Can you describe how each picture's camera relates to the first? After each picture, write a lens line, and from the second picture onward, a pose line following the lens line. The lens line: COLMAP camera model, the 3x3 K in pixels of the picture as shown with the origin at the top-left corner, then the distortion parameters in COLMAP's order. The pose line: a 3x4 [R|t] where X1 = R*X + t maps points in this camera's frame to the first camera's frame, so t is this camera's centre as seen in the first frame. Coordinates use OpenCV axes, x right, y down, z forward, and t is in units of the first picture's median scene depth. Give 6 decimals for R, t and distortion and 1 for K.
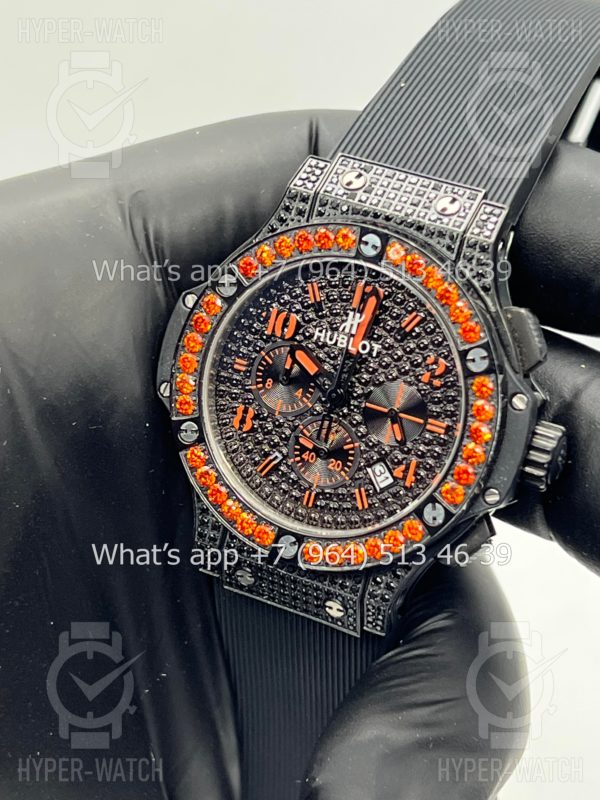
lens RADIAL K [[1894.5, 0, 300.0], [0, 1894.5, 400.0], [0, 0, 1]] dist [0.188976, -0.184294]
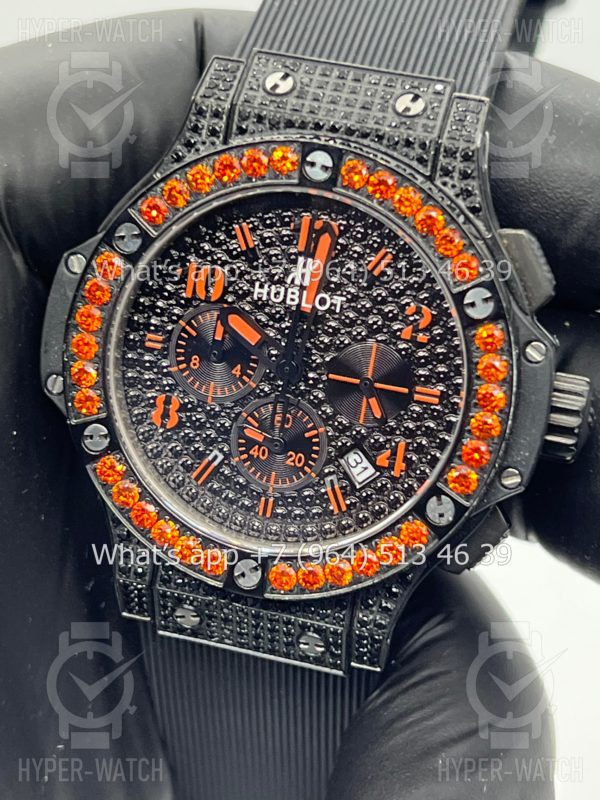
lens RADIAL K [[1894.5, 0, 300.0], [0, 1894.5, 400.0], [0, 0, 1]] dist [0.188976, -0.184294]
pose [[0.983516, -0.110790, 0.142908, -0.086573], [0.106004, 0.993532, 0.040705, -0.020392], [-0.146493, -0.024885, 0.988899, 0.247226]]
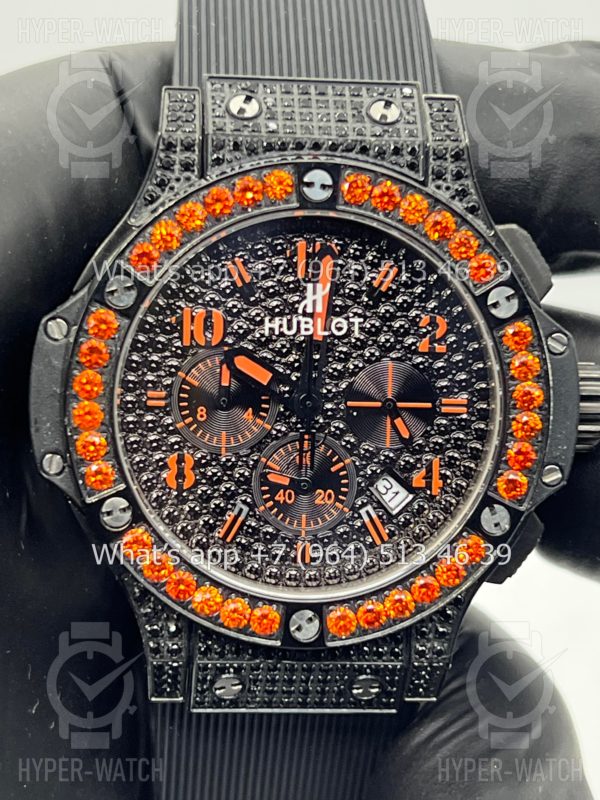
lens RADIAL K [[1894.5, 0, 300.0], [0, 1894.5, 400.0], [0, 0, 1]] dist [0.188976, -0.184294]
pose [[0.868152, -0.263219, 0.420746, -0.285121], [0.257821, 0.963592, 0.070845, -0.055071], [-0.424075, 0.046973, 0.904408, 0.351948]]
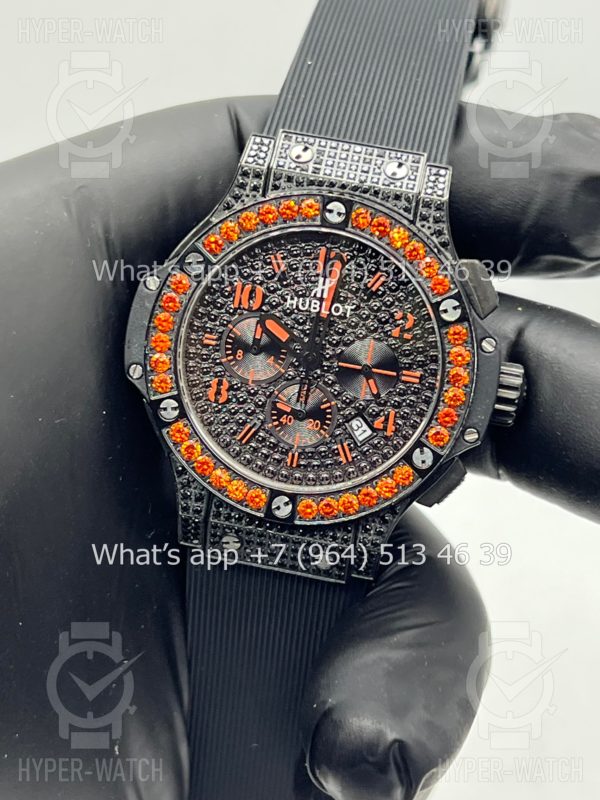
lens RADIAL K [[1894.5, 0, 300.0], [0, 1894.5, 400.0], [0, 0, 1]] dist [0.188976, -0.184294]
pose [[0.959754, -0.107124, 0.259610, -0.261972], [0.107196, 0.994140, 0.013922, 0.005252], [-0.259580, 0.014467, 0.965613, -0.013913]]
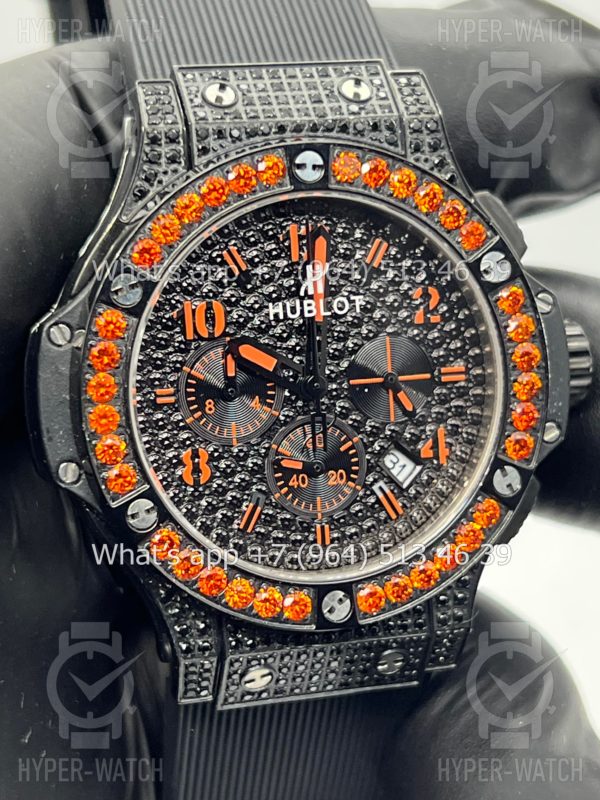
lens RADIAL K [[1894.5, 0, 300.0], [0, 1894.5, 400.0], [0, 0, 1]] dist [0.188976, -0.184294]
pose [[0.755410, -0.342600, 0.558552, -0.387446], [0.339606, 0.933705, 0.113411, -0.080282], [-0.560378, 0.104015, 0.821680, 0.414146]]
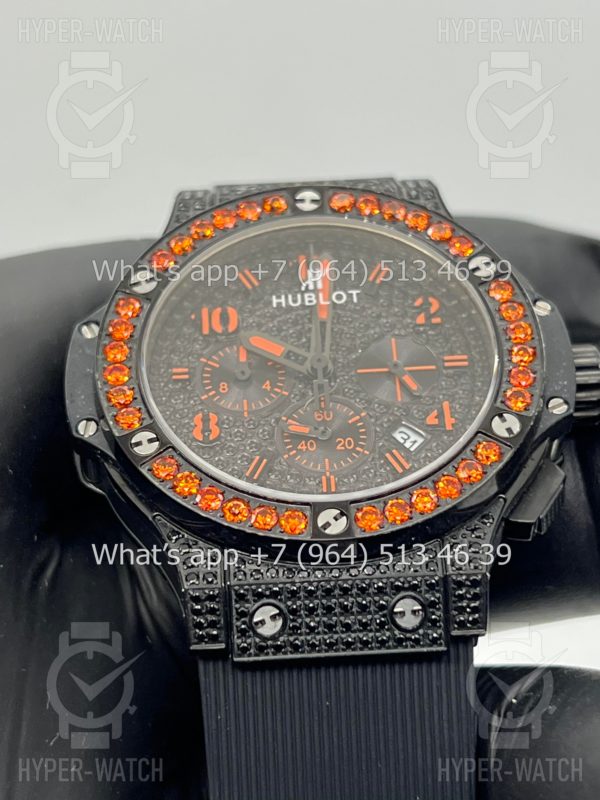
lens RADIAL K [[1894.5, 0, 300.0], [0, 1894.5, 400.0], [0, 0, 1]] dist [0.188976, -0.184294]
pose [[0.889242, -0.054167, 0.454218, -0.343300], [0.336896, 0.749244, -0.570206, 0.450598], [-0.309434, 0.660075, 0.684508, 0.477240]]
